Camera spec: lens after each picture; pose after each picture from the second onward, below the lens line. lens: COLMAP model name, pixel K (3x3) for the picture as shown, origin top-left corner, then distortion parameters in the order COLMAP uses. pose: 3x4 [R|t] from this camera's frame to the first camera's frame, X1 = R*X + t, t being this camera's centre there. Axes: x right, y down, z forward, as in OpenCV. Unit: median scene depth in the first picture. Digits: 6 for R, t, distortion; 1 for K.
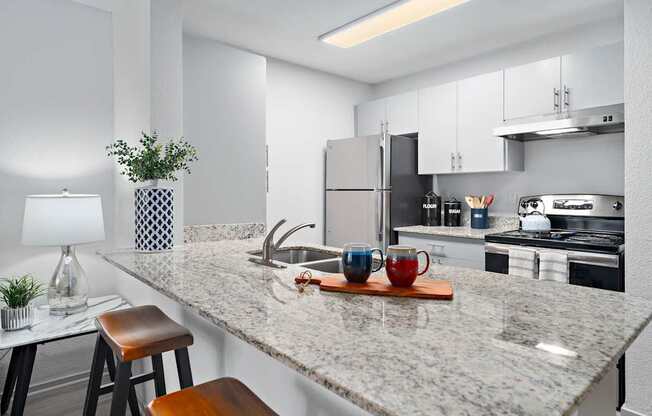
lens RADIAL K [[385.3, 0, 318.5], [0, 385.3, 189.7], [0, 0, 1]] dist [-0.004155, 0.003799]
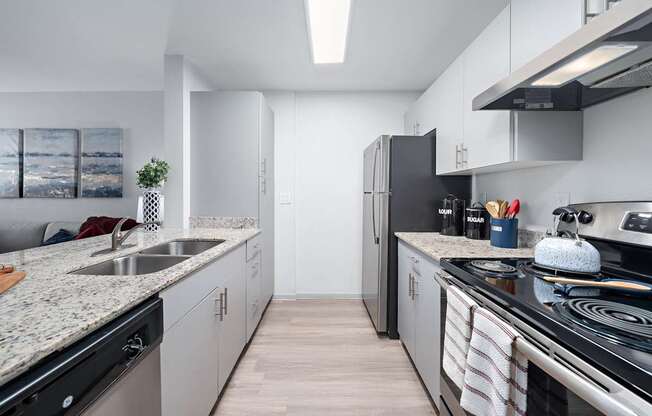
lens RADIAL K [[235.4, 0, 321.5], [0, 235.4, 197.5], [0, 0, 1]] dist [-0.002987, -0.000052]
pose [[0.740323, 0.010469, -0.672169, 0.456787], [0.001847, 0.999843, 0.017606, 0.001554], [0.672248, -0.014276, 0.740188, 0.444735]]
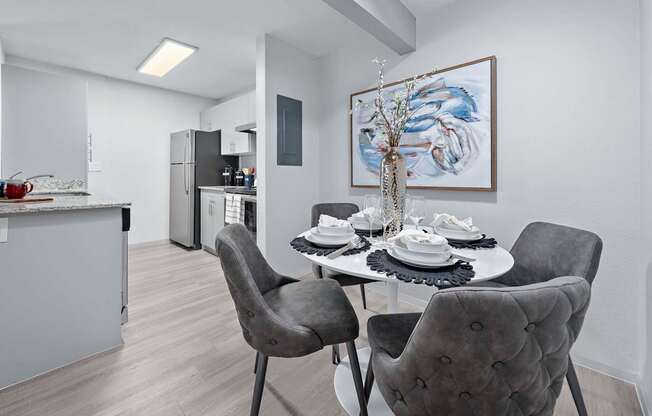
lens RADIAL K [[266.8, 0, 326.5], [0, 266.8, 178.8], [0, 0, 1]] dist [-0.000701, -0.000051]
pose [[0.994702, 0.005937, 0.102627, 0.630437], [-0.007705, 0.999829, 0.016838, 0.042220], [-0.102509, -0.017540, 0.994577, -0.201207]]
